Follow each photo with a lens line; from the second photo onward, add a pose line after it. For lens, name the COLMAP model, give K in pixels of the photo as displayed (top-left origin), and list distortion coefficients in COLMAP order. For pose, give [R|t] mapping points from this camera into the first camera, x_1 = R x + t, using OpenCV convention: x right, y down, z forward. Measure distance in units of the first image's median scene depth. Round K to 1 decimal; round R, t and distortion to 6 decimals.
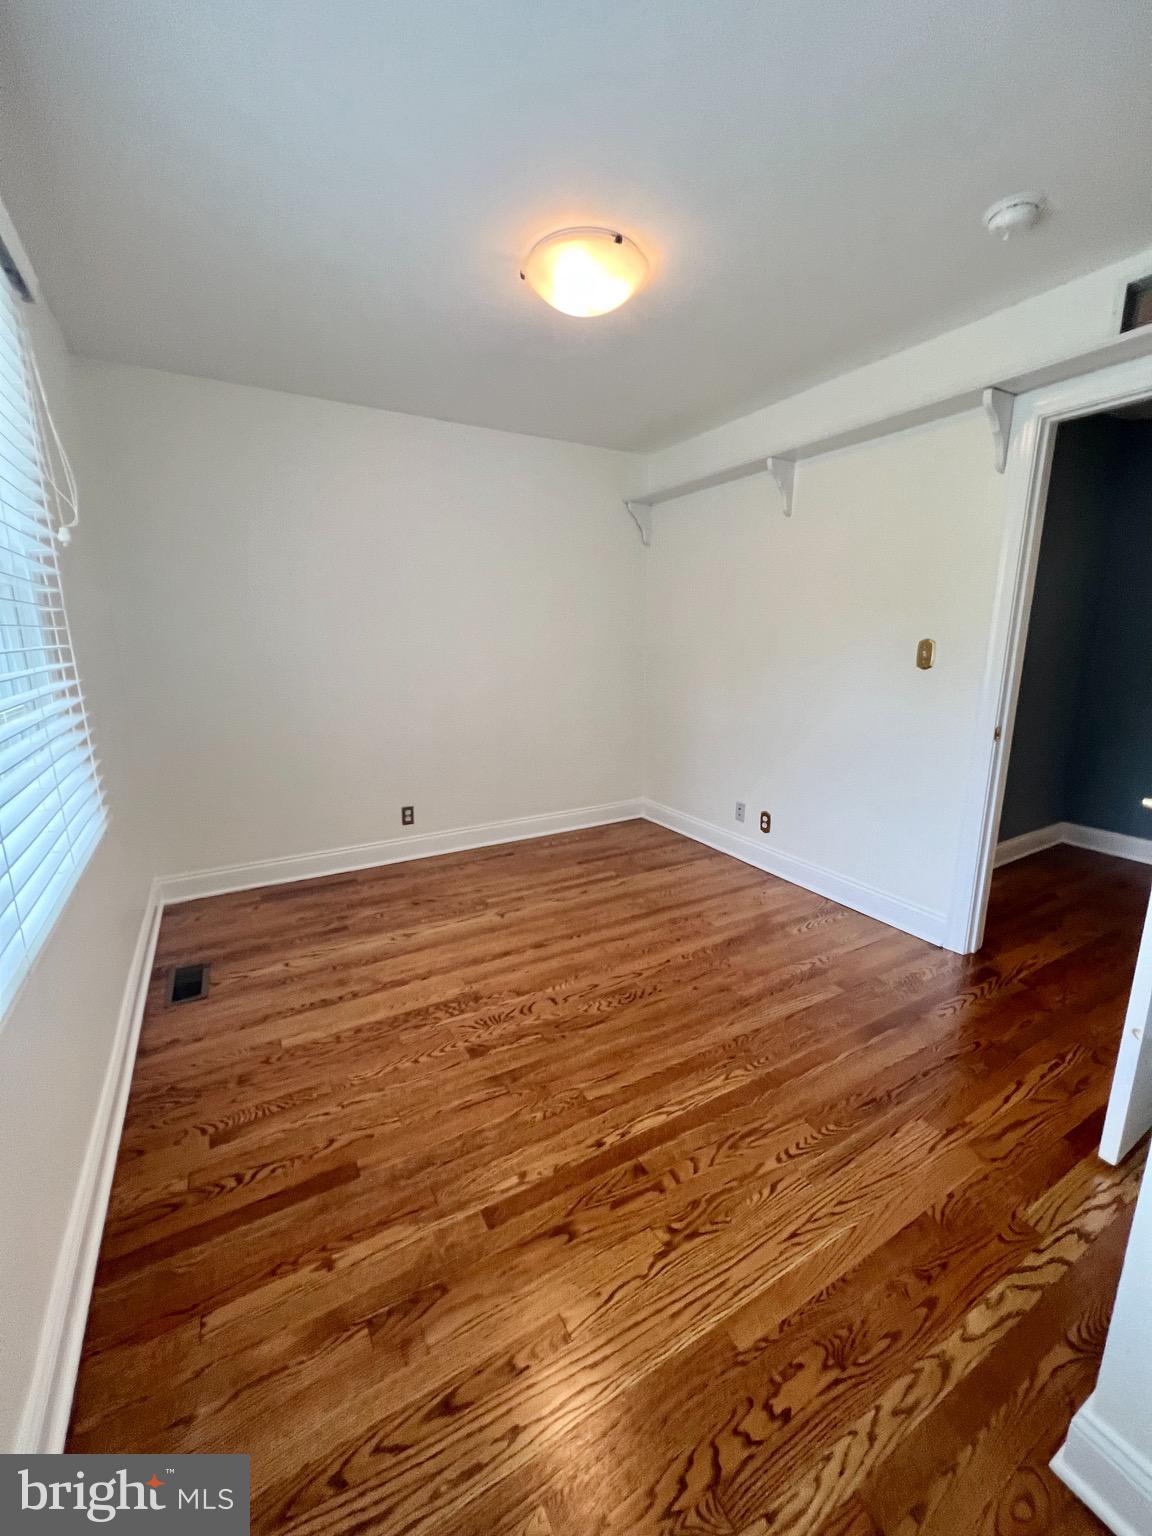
lens RADIAL K [[613.8, 0, 578.7], [0, 613.8, 762.5], [0, 0, 1]] dist [-0.001967, 0.000643]
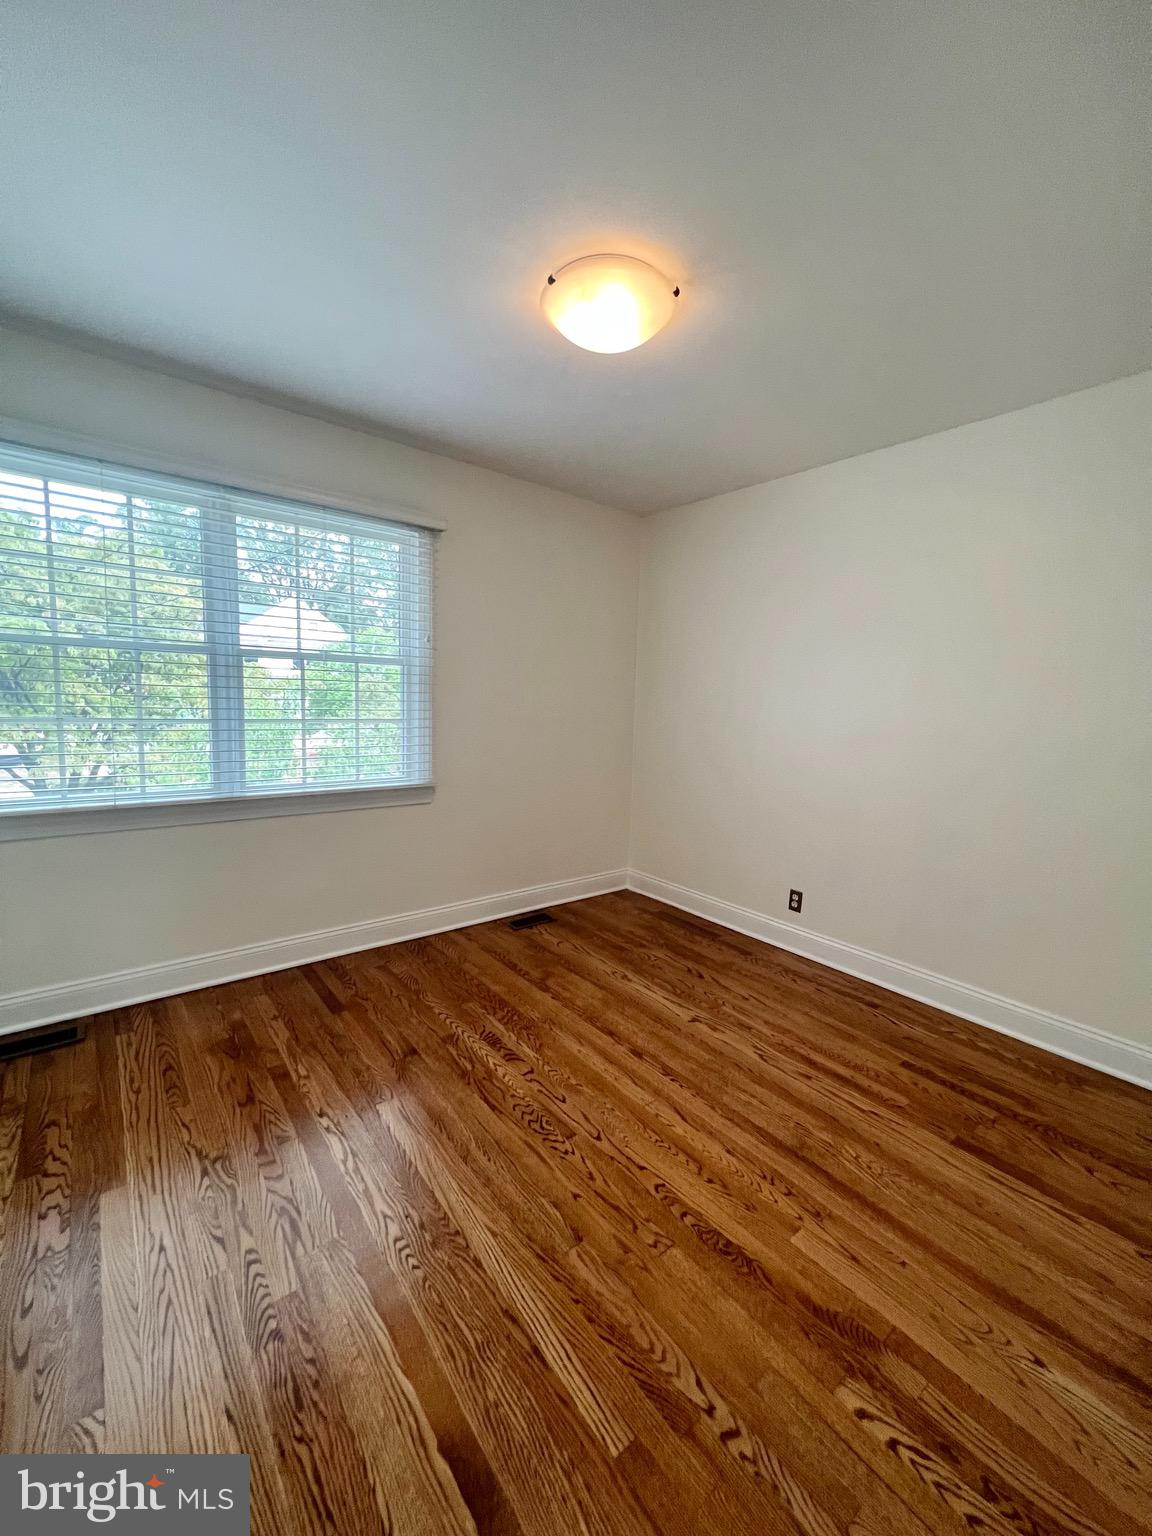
lens RADIAL K [[613.8, 0, 578.7], [0, 613.8, 762.5], [0, 0, 1]] dist [-0.001967, 0.000643]
pose [[0.148115, 0.113644, -0.982419, 0.737980], [-0.233553, 0.969297, 0.076914, -0.144616], [0.960997, 0.218055, 0.170110, 0.706616]]
